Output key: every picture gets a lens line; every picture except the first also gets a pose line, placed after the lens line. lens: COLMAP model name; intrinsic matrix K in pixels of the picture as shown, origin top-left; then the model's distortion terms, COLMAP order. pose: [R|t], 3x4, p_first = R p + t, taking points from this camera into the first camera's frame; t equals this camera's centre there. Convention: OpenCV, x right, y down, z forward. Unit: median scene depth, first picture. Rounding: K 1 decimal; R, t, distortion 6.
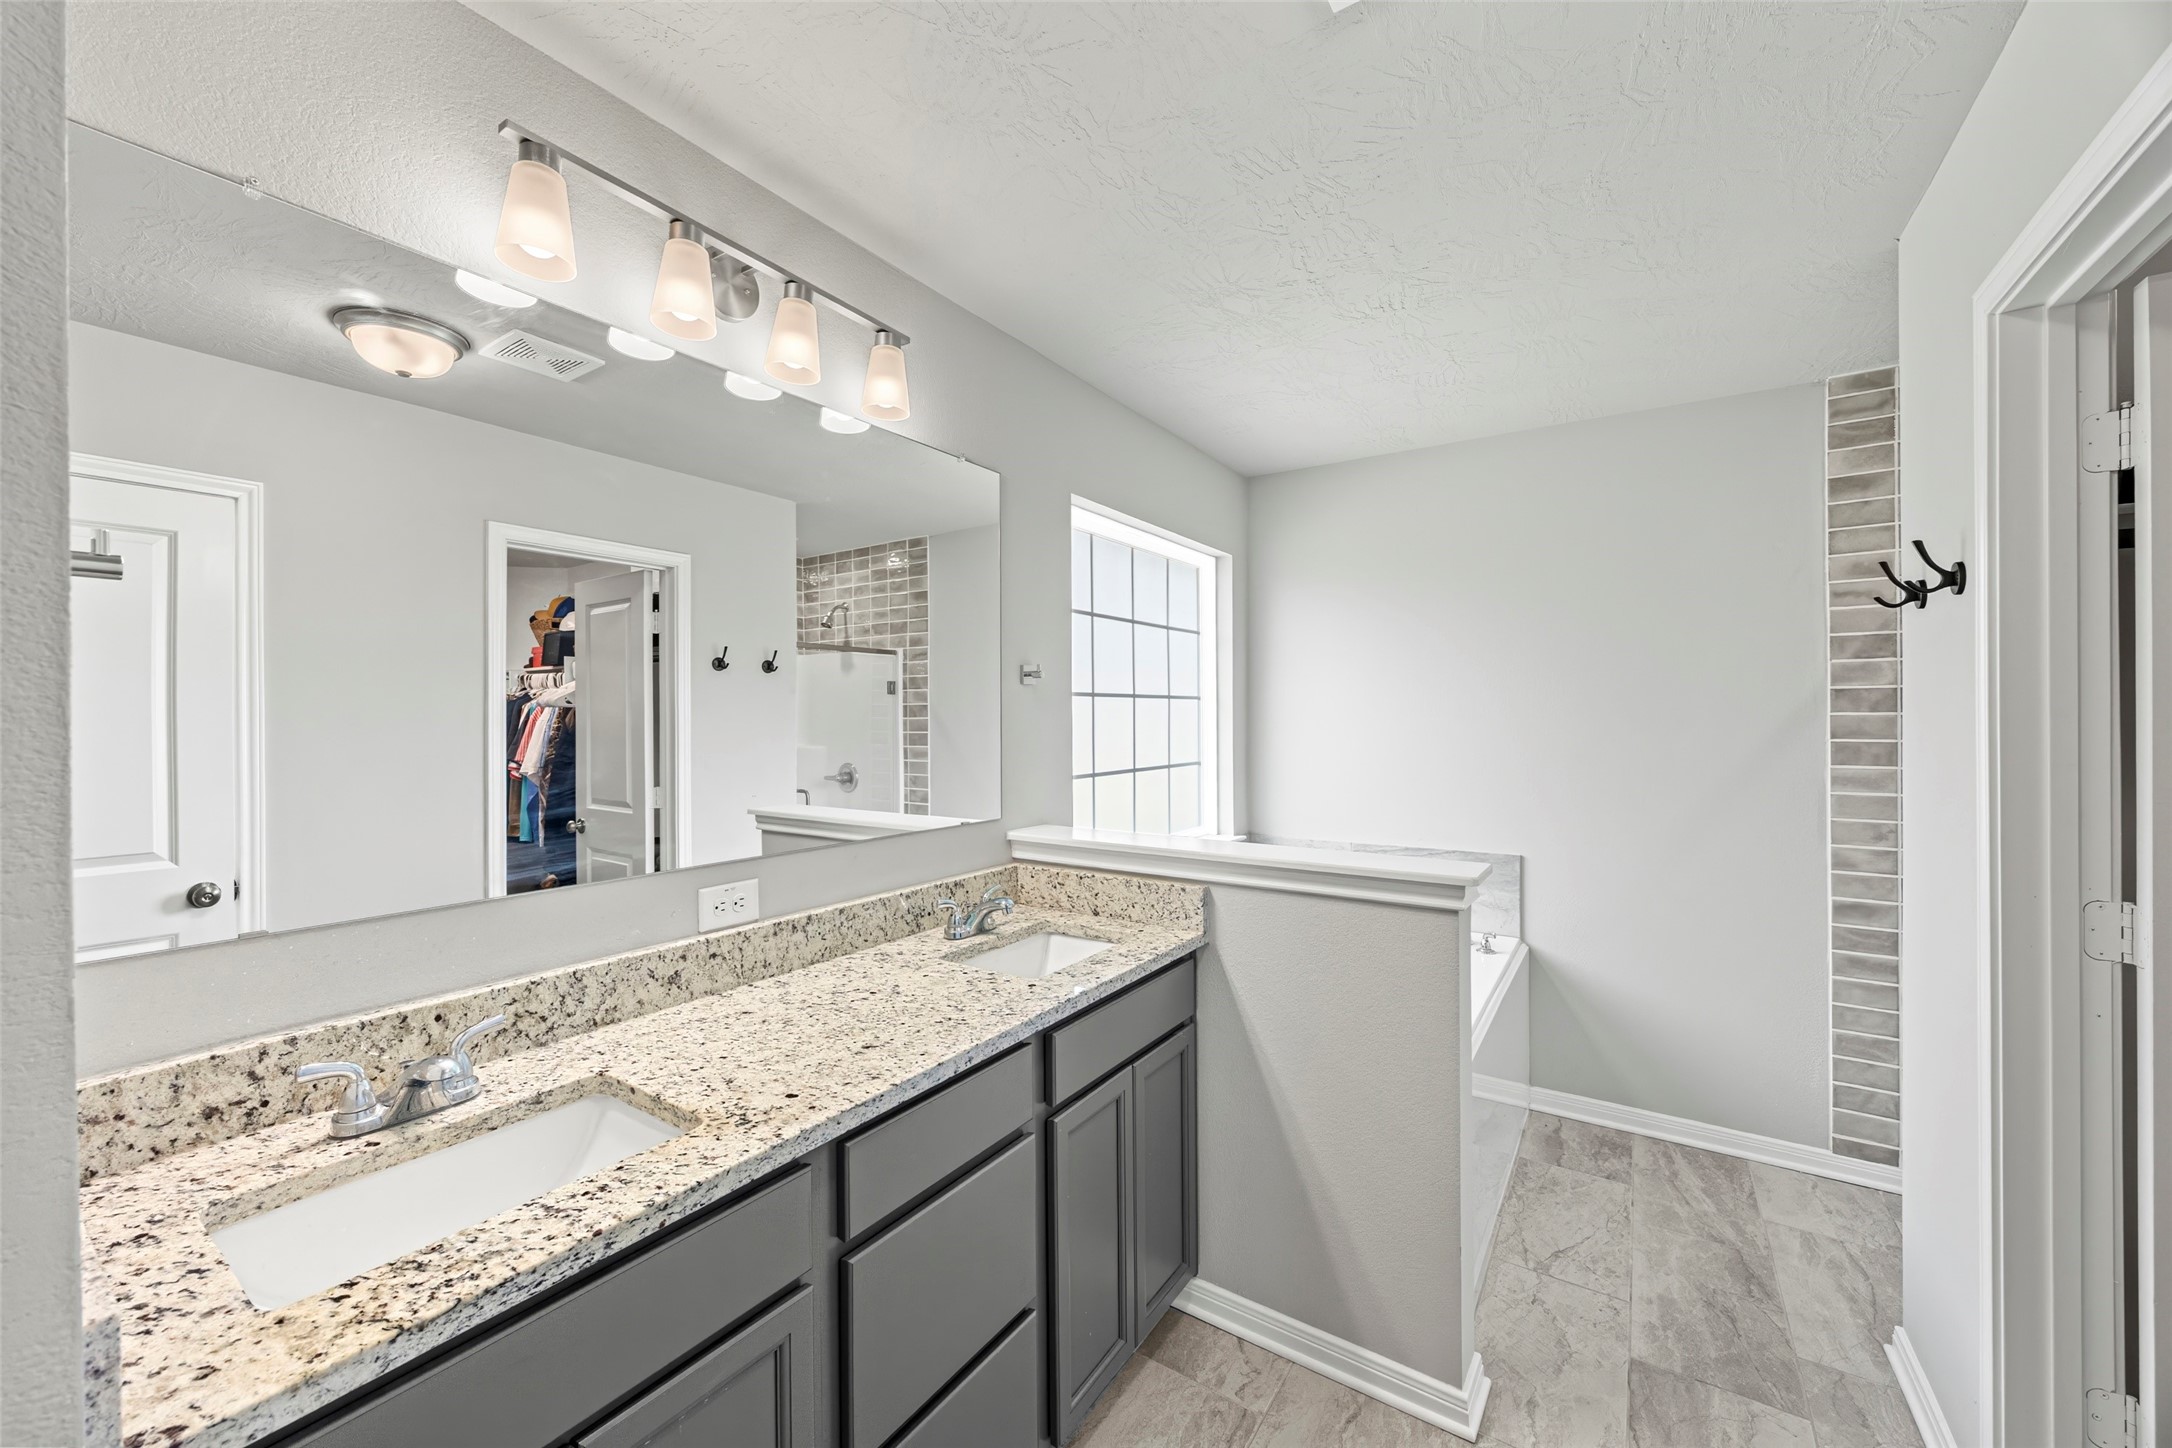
lens RADIAL K [[836.4, 0, 1085.8], [0, 836.4, 724.5], [0, 0, 1]] dist [0.000840, 0.000124]
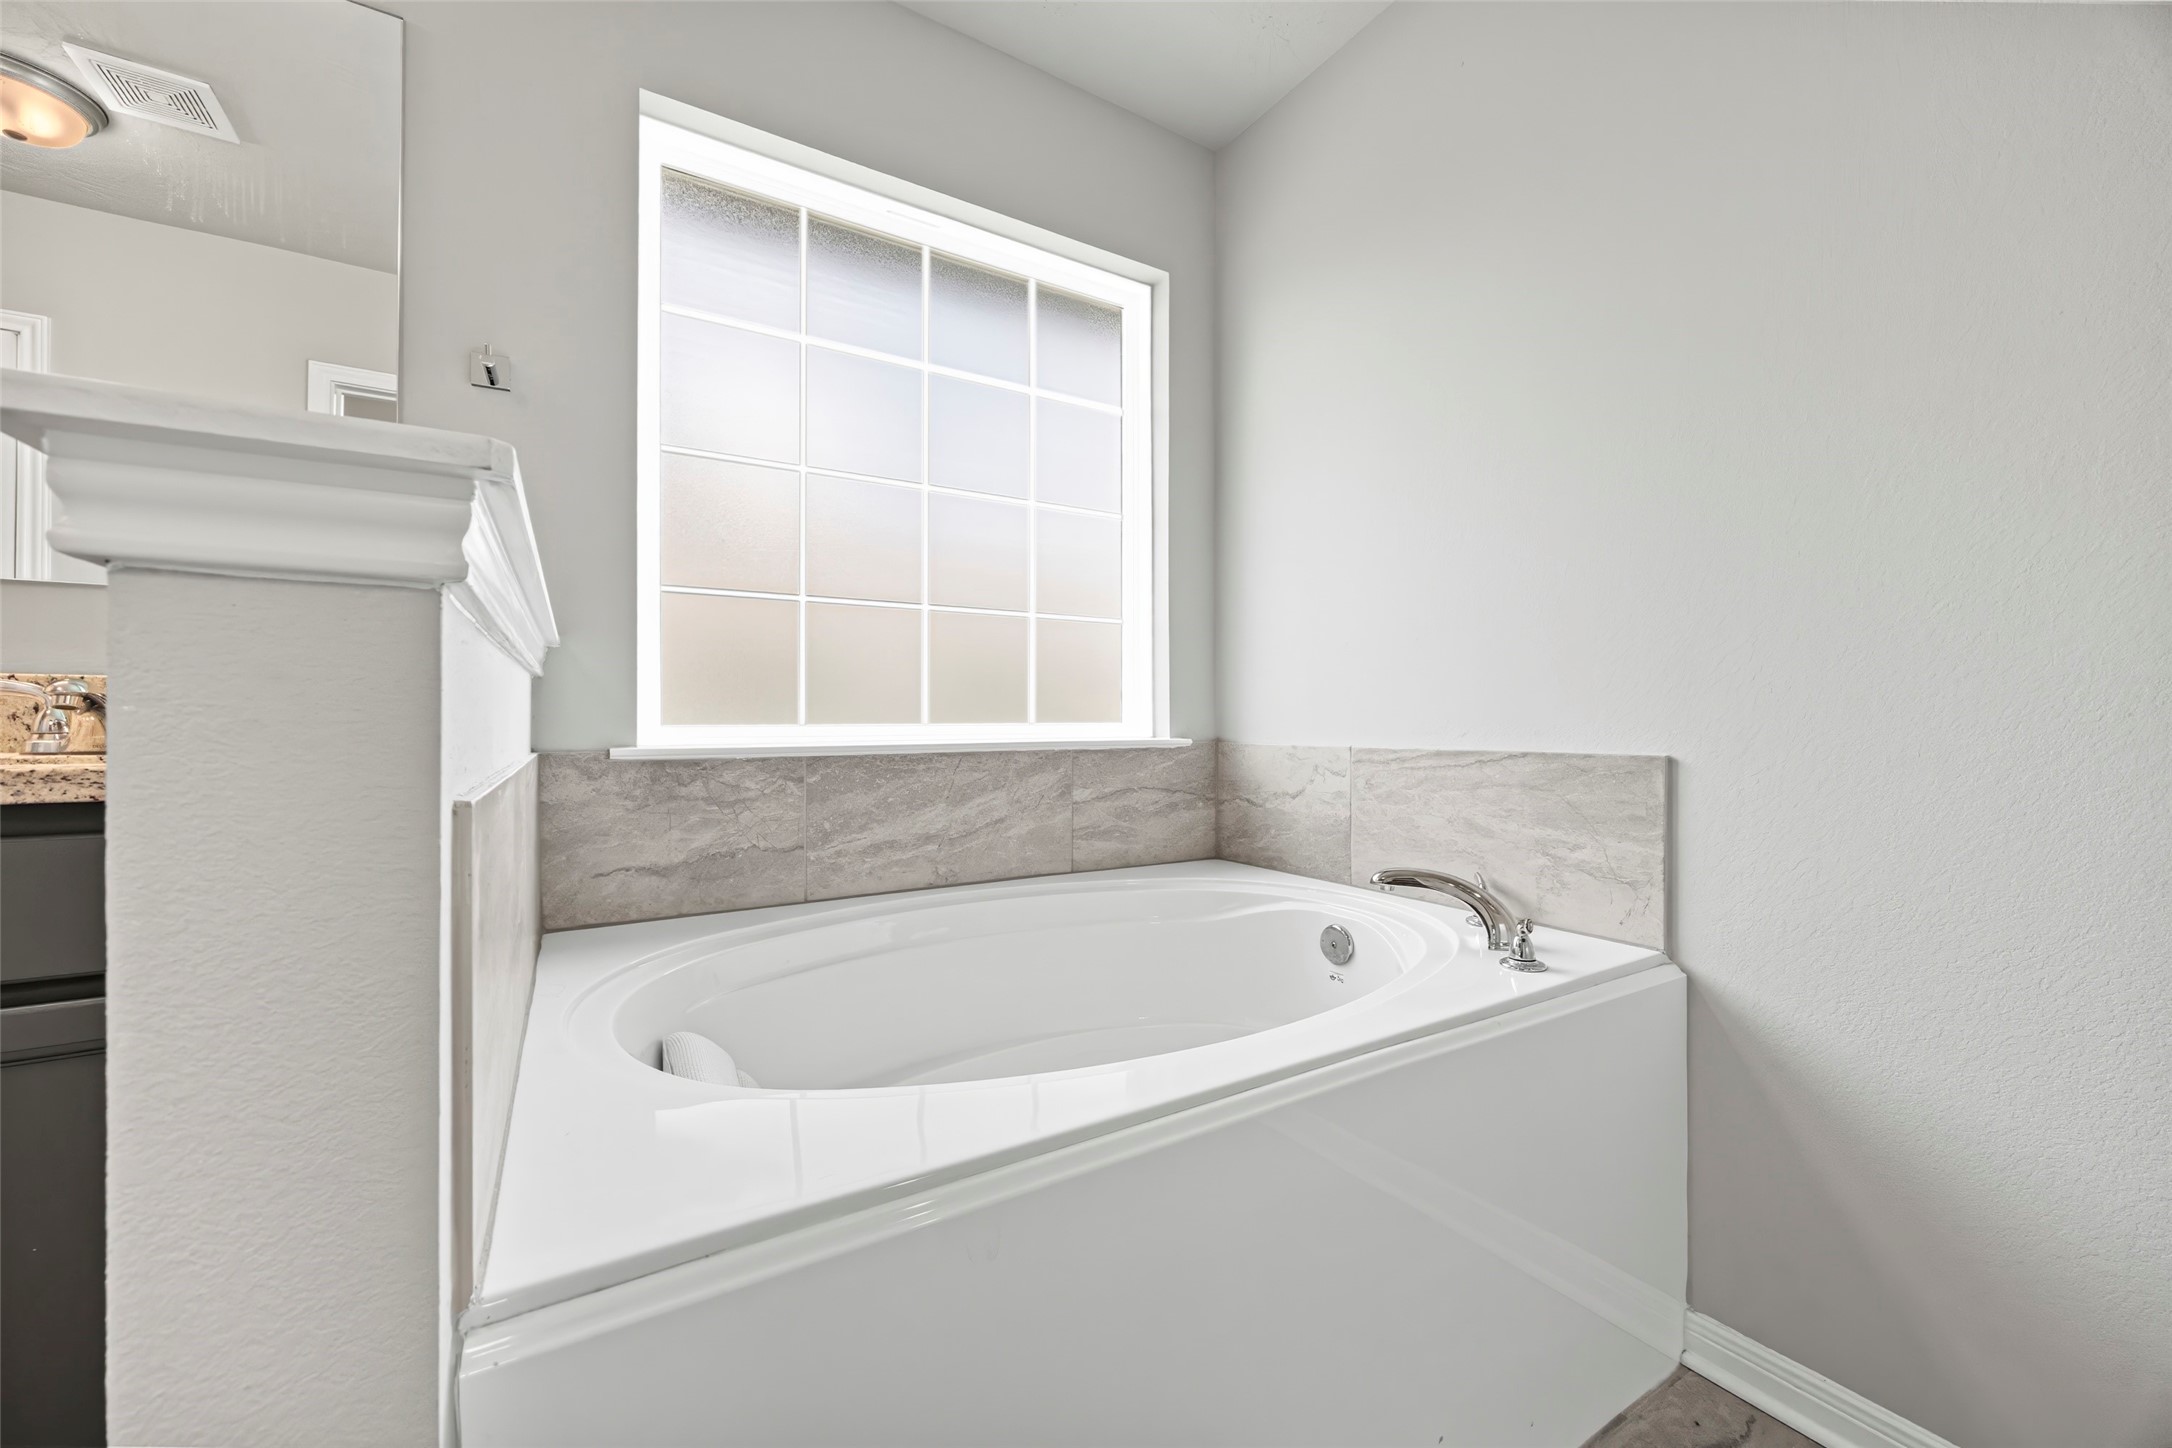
lens RADIAL K [[836.4, 0, 1086.2], [0, 836.4, 713.6], [0, 0, 1]] dist [0.000840, 0.000124]
pose [[0.904219, 0.003923, -0.427050, 0.452526], [-0.007946, 0.999939, -0.007638, 0.145868], [0.426994, 0.010300, 0.904196, 0.507775]]
